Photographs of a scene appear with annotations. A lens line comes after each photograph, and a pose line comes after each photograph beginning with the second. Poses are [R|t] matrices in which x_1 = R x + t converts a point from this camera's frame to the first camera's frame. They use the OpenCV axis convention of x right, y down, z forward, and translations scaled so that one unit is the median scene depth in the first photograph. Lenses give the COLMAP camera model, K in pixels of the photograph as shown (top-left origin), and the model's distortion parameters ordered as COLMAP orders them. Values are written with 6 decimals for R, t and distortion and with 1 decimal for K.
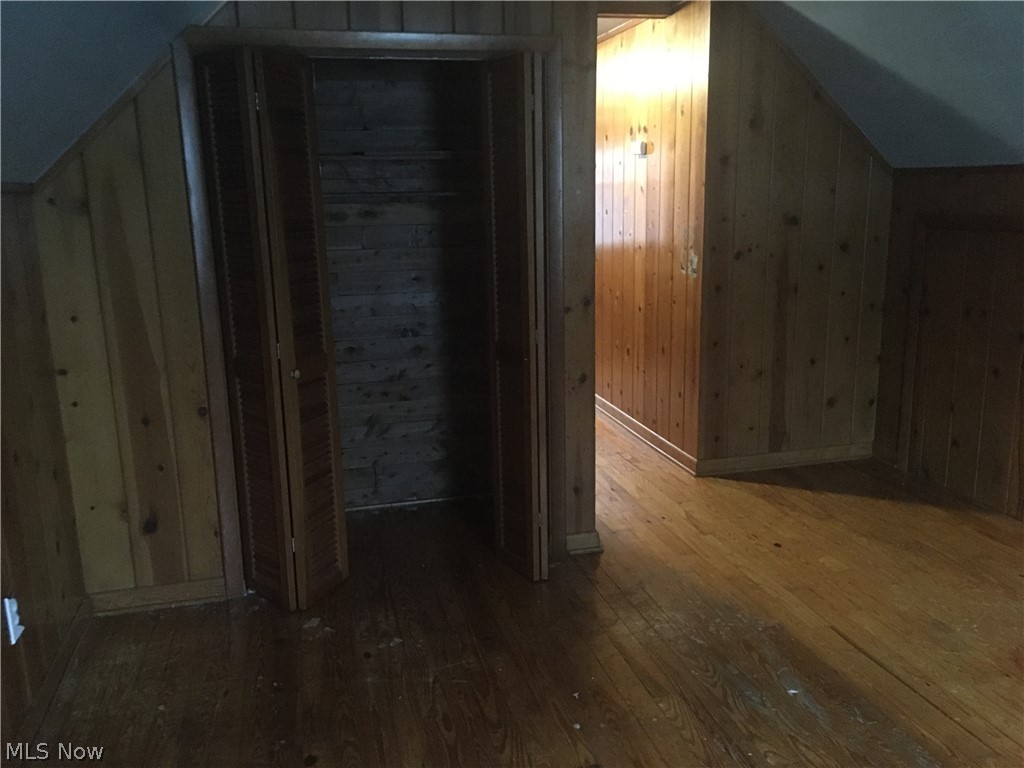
lens RADIAL K [[880.5, 0, 518.0], [0, 880.5, 384.1], [0, 0, 1]] dist [0.082077, -0.105919]
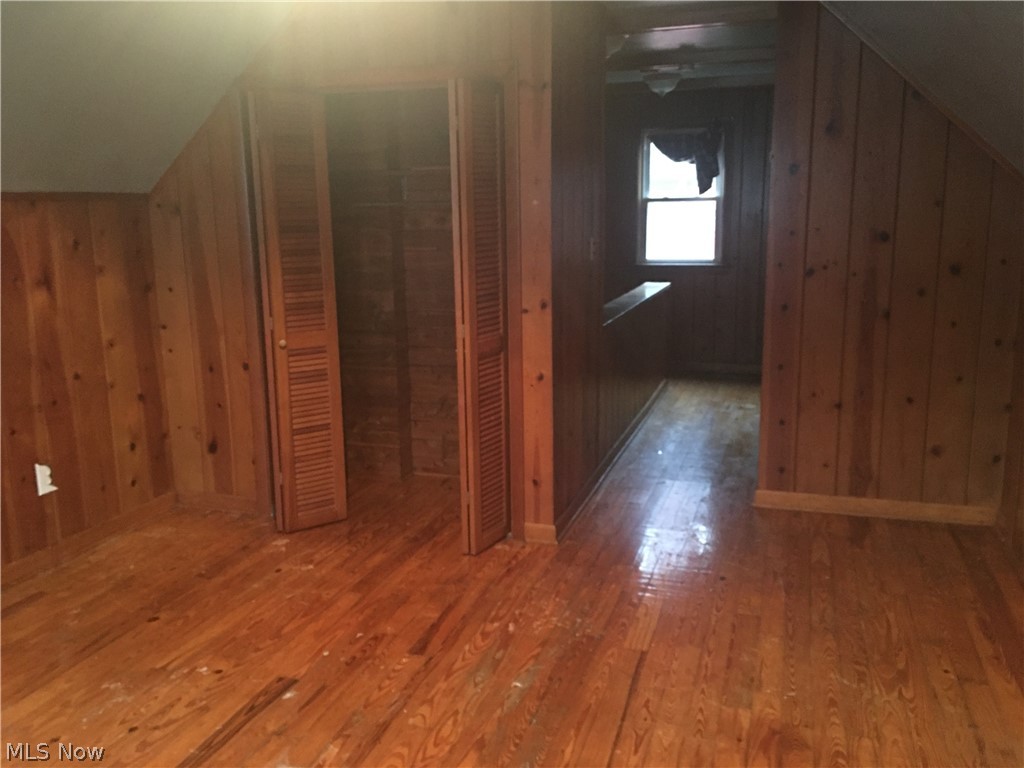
lens RADIAL K [[880.5, 0, 518.0], [0, 880.5, 384.1], [0, 0, 1]] dist [0.082077, -0.105919]
pose [[0.846652, 0.111811, -0.520267, 0.645044], [-0.119933, 0.992616, 0.018152, -0.015099], [0.518455, 0.047028, 0.853810, 0.085580]]
